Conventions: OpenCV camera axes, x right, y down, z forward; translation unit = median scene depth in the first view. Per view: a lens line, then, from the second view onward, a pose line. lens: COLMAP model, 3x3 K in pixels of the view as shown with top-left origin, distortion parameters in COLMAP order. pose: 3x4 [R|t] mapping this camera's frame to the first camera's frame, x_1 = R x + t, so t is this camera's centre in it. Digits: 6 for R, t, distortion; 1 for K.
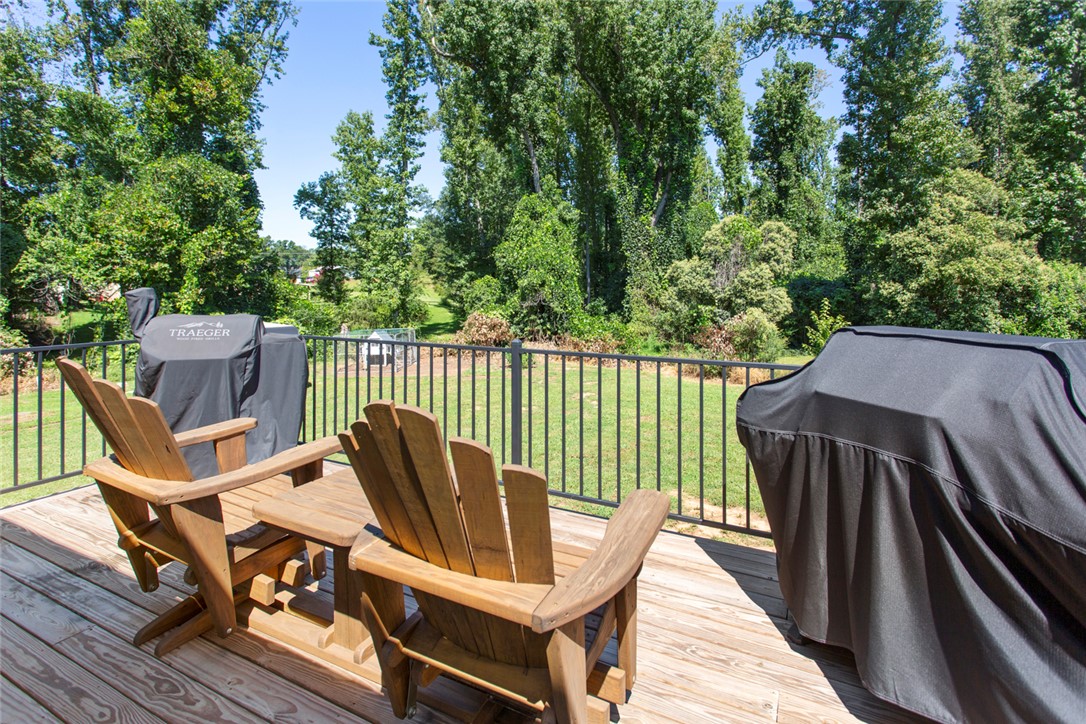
lens RADIAL K [[539.7, 0, 542.8], [0, 539.7, 293.1], [0, 0, 1]] dist [0.008910, 0.000955]
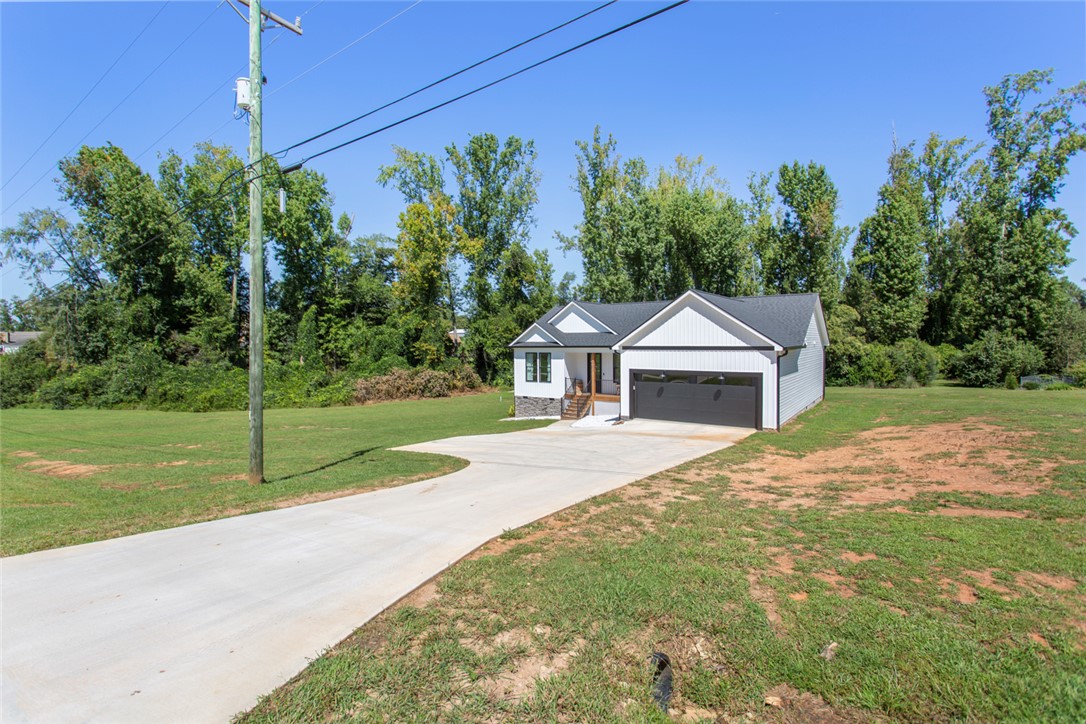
lens RADIAL K [[510.6, 0, 543.0], [0, 510.6, 362.0], [0, 0, 1]] dist [-0.000223, 0.000218]
pose [[0.991158, -0.003519, -0.132643, -0.219879], [0.007764, 0.999474, 0.031493, -0.049155], [0.132463, -0.032245, 0.990663, -1.246840]]
